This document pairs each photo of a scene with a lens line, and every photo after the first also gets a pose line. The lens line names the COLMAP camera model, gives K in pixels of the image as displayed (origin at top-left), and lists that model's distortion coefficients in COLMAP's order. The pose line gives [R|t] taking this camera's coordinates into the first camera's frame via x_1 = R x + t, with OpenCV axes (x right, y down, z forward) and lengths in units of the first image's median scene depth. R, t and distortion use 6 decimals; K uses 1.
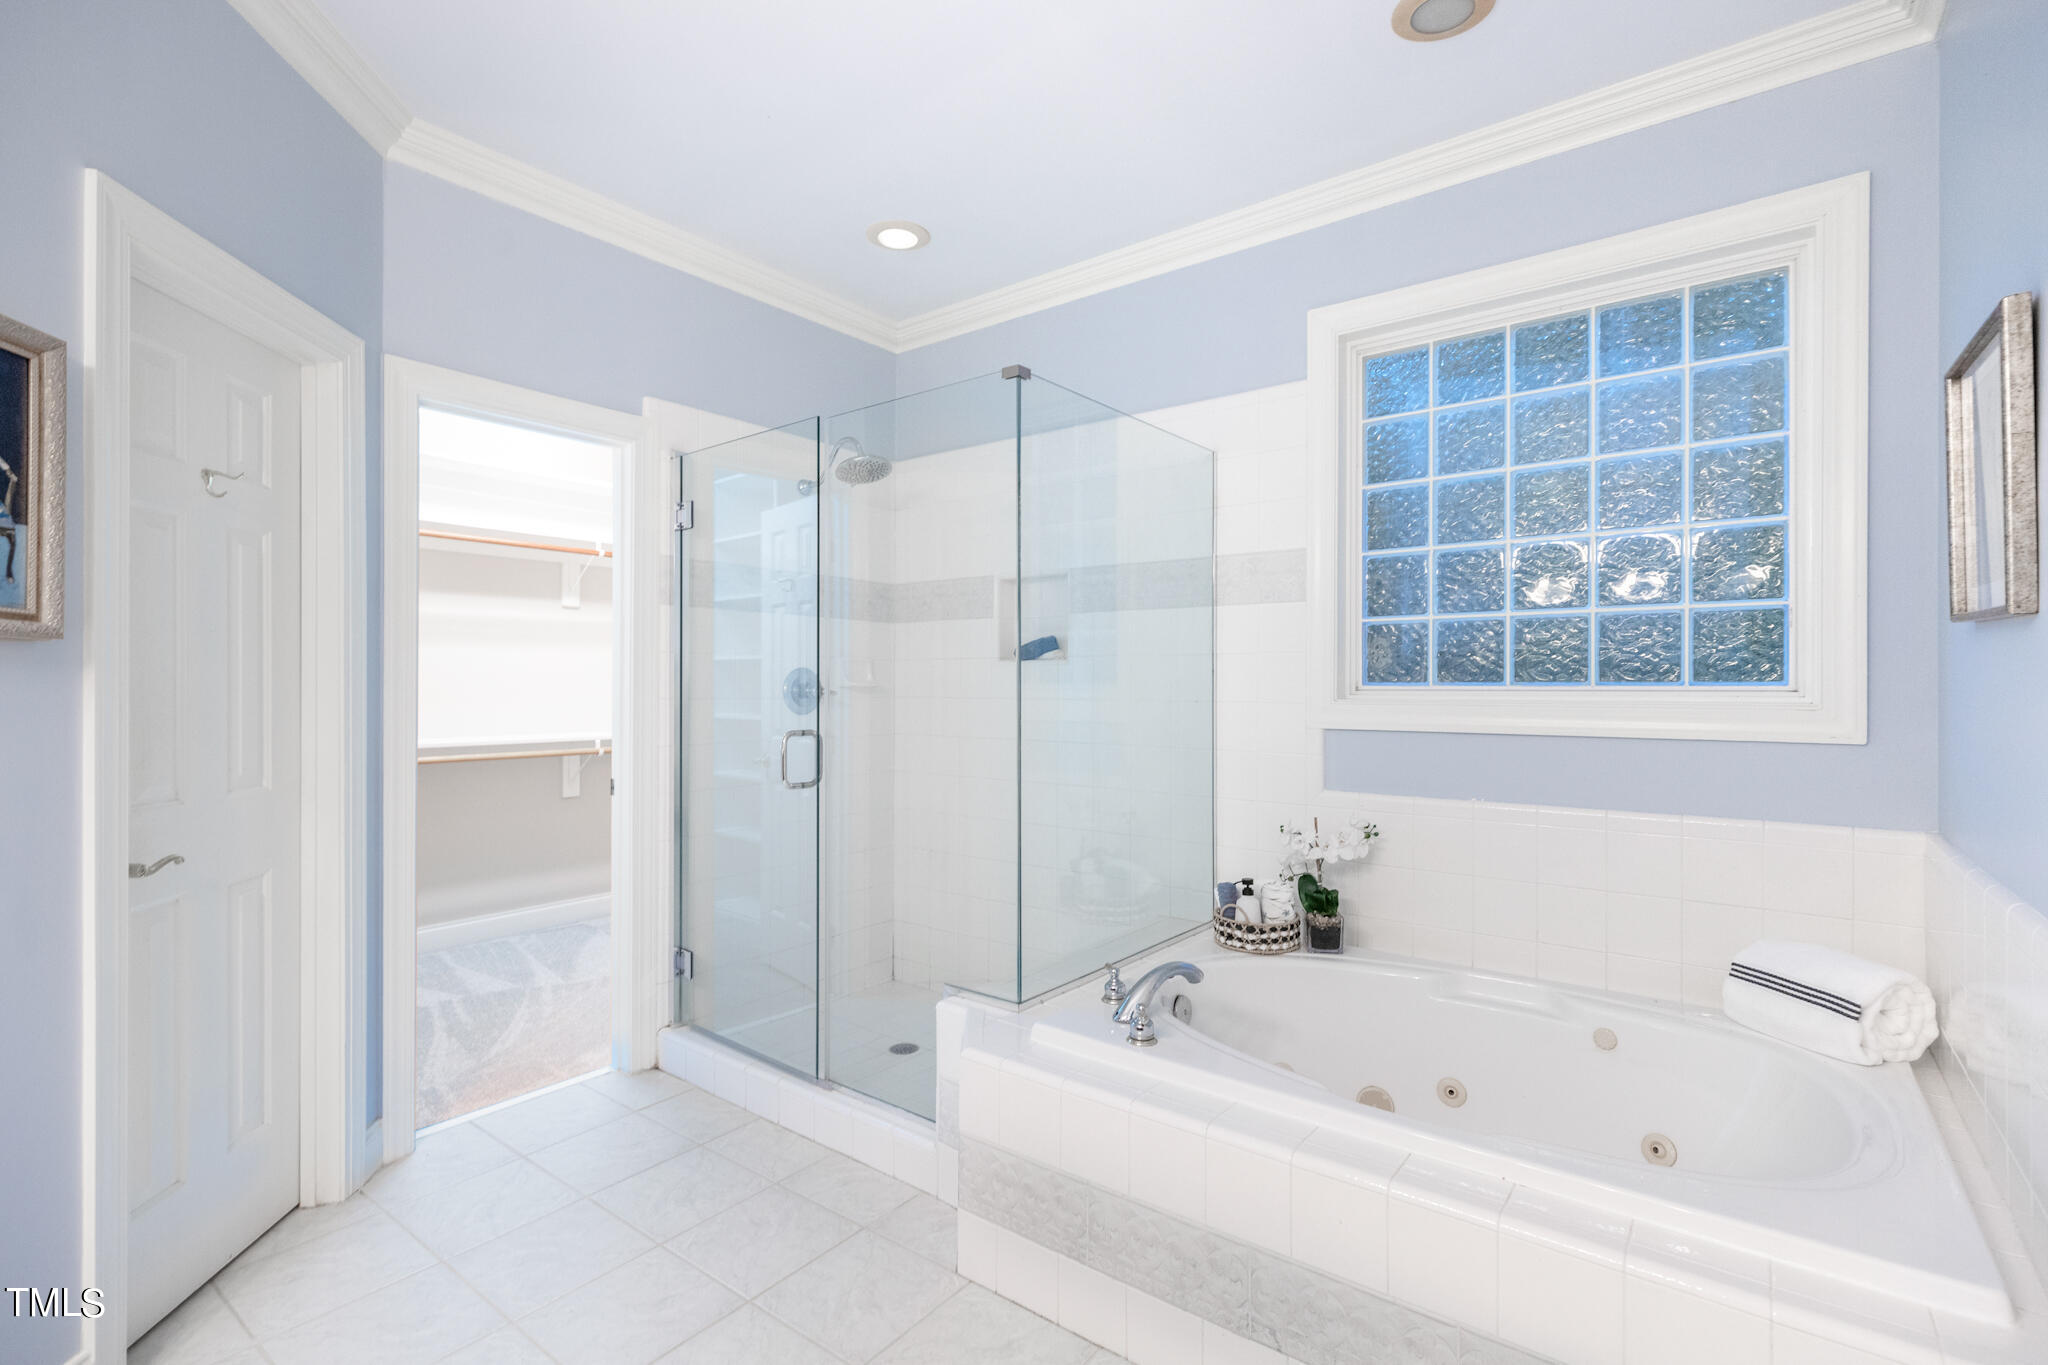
lens RADIAL K [[934.5, 0, 1040.7], [0, 934.5, 680.2], [0, 0, 1]] dist [0.008704, -0.001419]
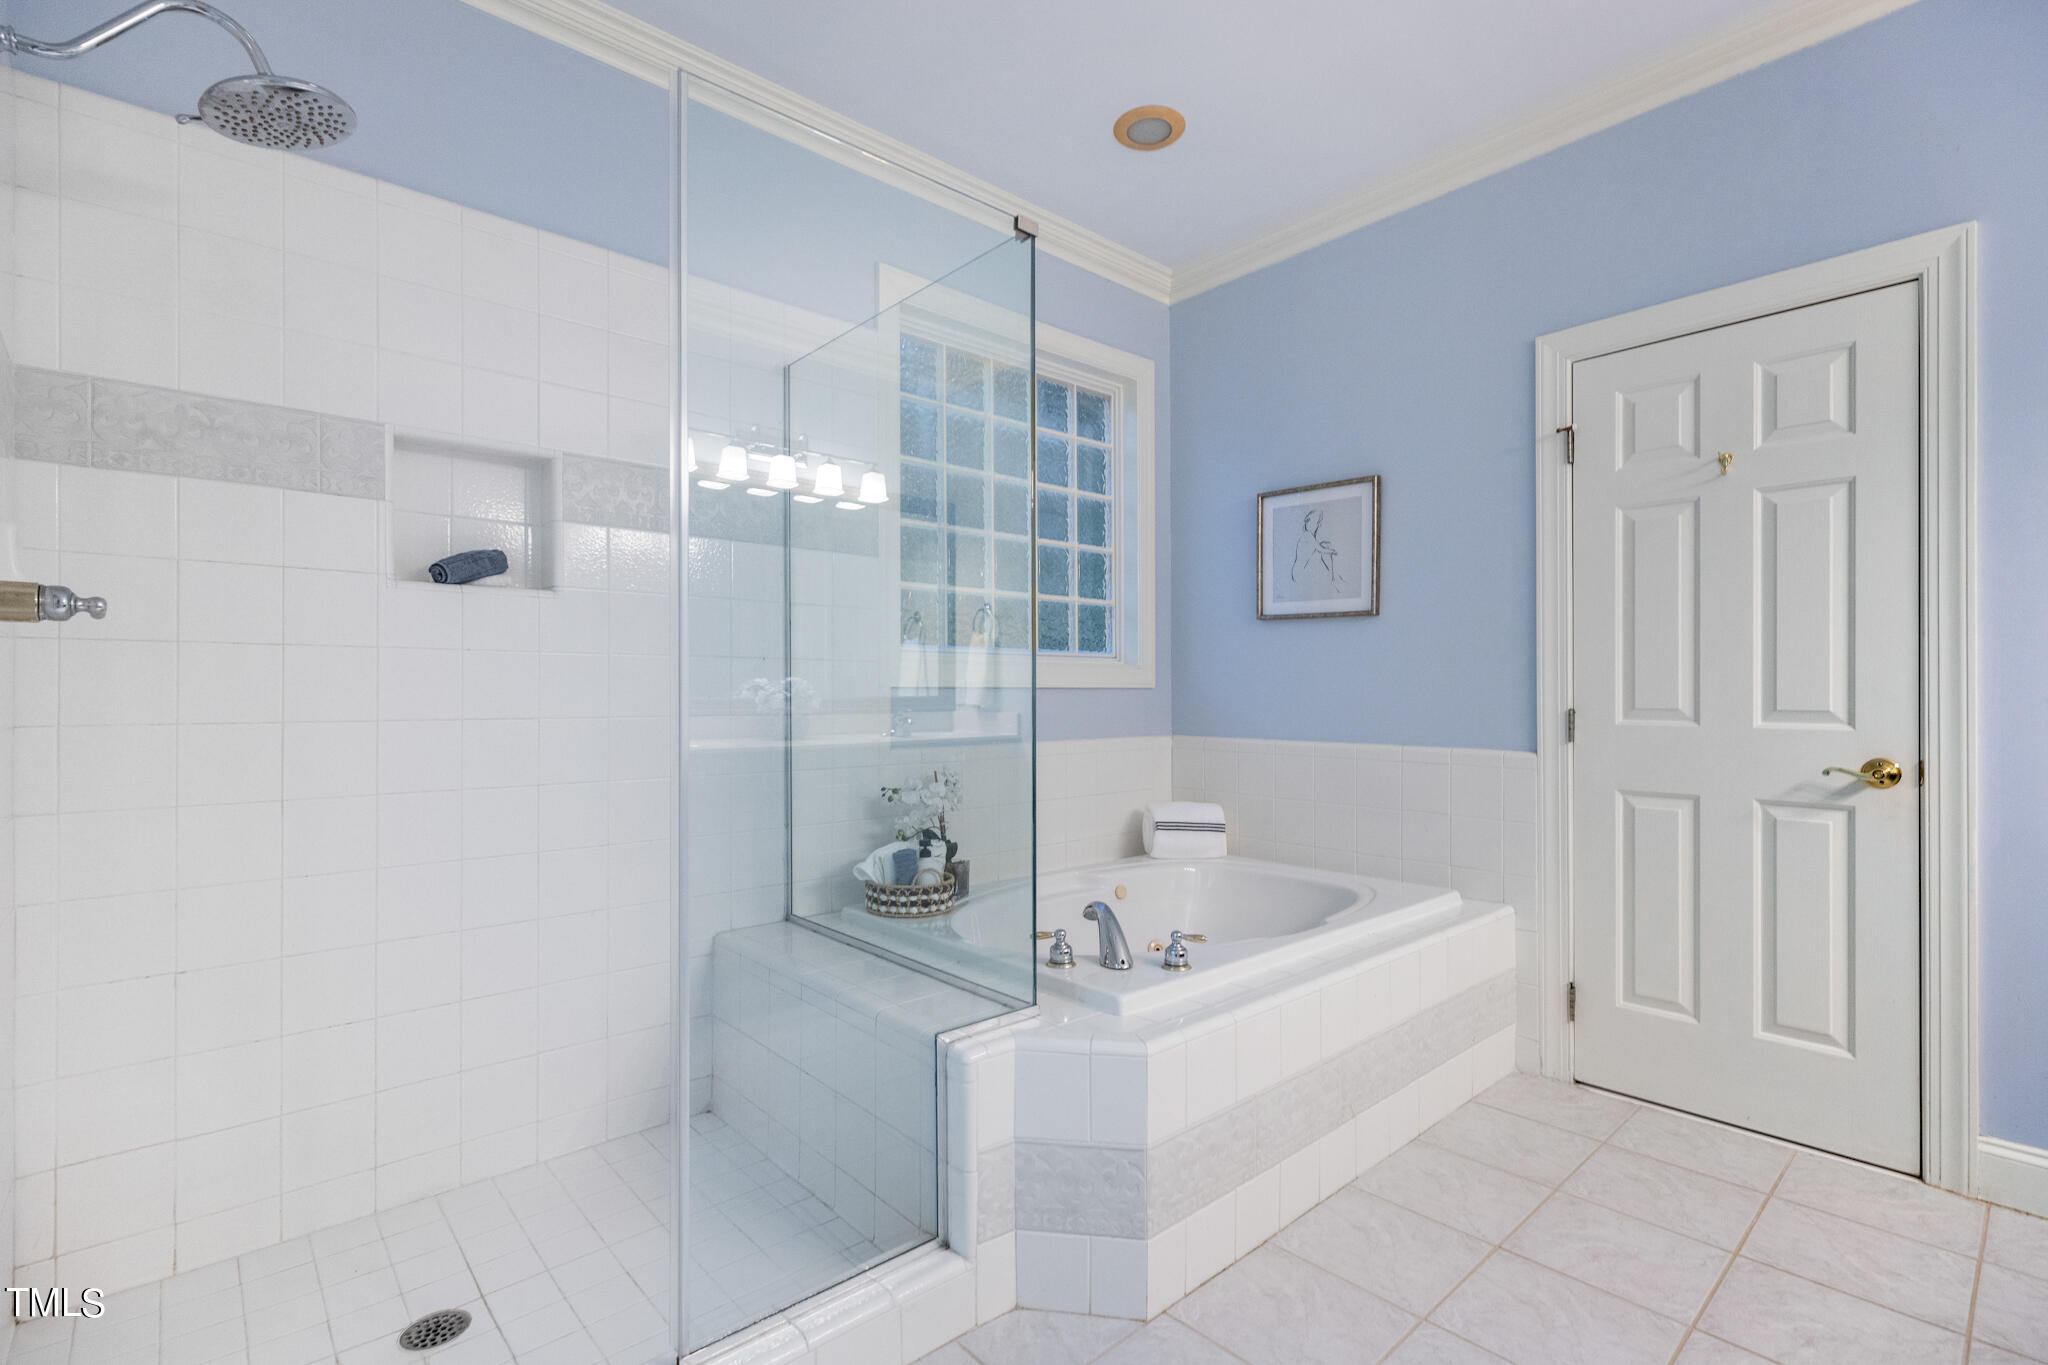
lens RADIAL K [[934.5, 0, 1024.2], [0, 934.5, 693.7], [0, 0, 1]] dist [0.008704, -0.001419]
pose [[0.194576, -0.002724, 0.980884, -0.806922], [-0.003787, 0.999987, 0.003529, 0.066758], [-0.980880, -0.004401, 0.194563, 0.829855]]
